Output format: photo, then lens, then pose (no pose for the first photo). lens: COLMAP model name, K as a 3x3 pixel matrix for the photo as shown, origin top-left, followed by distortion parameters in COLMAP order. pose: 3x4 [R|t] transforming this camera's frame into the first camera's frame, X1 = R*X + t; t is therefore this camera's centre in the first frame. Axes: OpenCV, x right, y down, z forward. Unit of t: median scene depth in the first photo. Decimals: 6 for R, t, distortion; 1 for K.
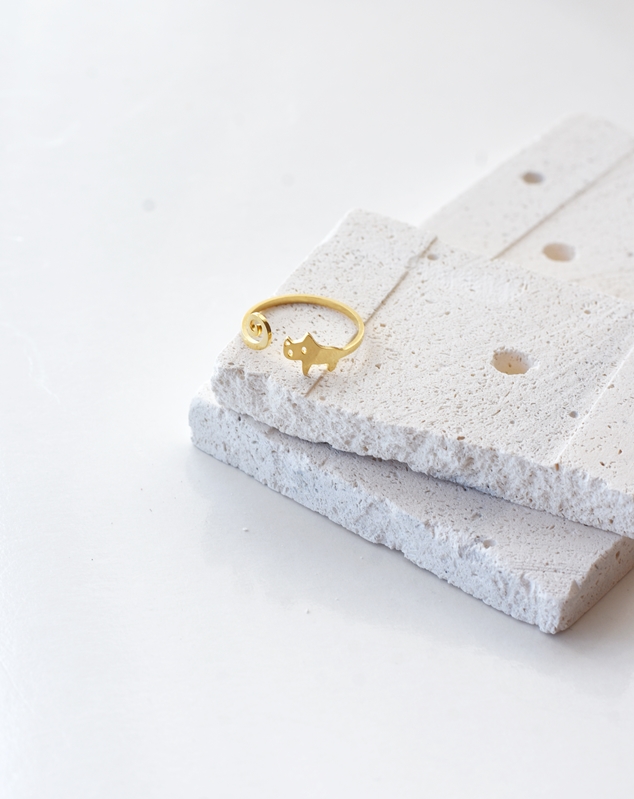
lens RADIAL K [[1897.1, 0, 316.9], [0, 1897.1, 398.4], [0, 0, 1]] dist [0.027812, 0.000000]
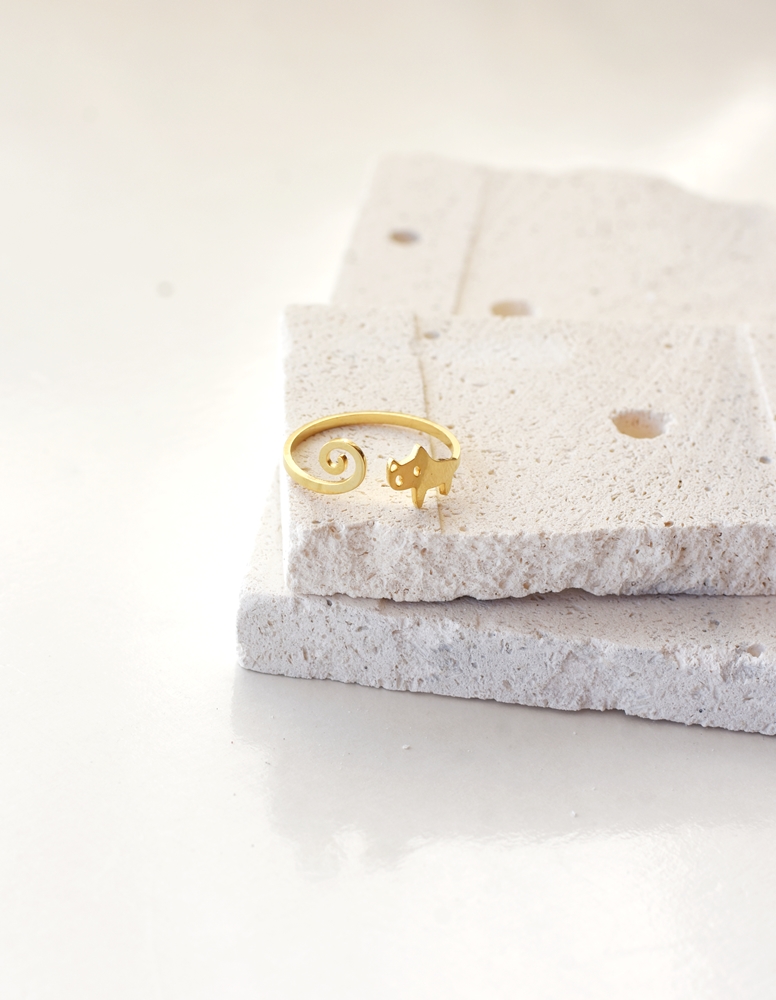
lens RADIAL K [[2631.5, 0, 388.5], [0, 2631.5, 501.7], [0, 0, 1]] dist [-0.062599, 0.000000]
pose [[0.902719, -0.269796, 0.335124, -0.336024], [0.296482, 0.954562, -0.030148, 0.011107], [-0.311763, 0.126574, 0.941692, 0.095065]]
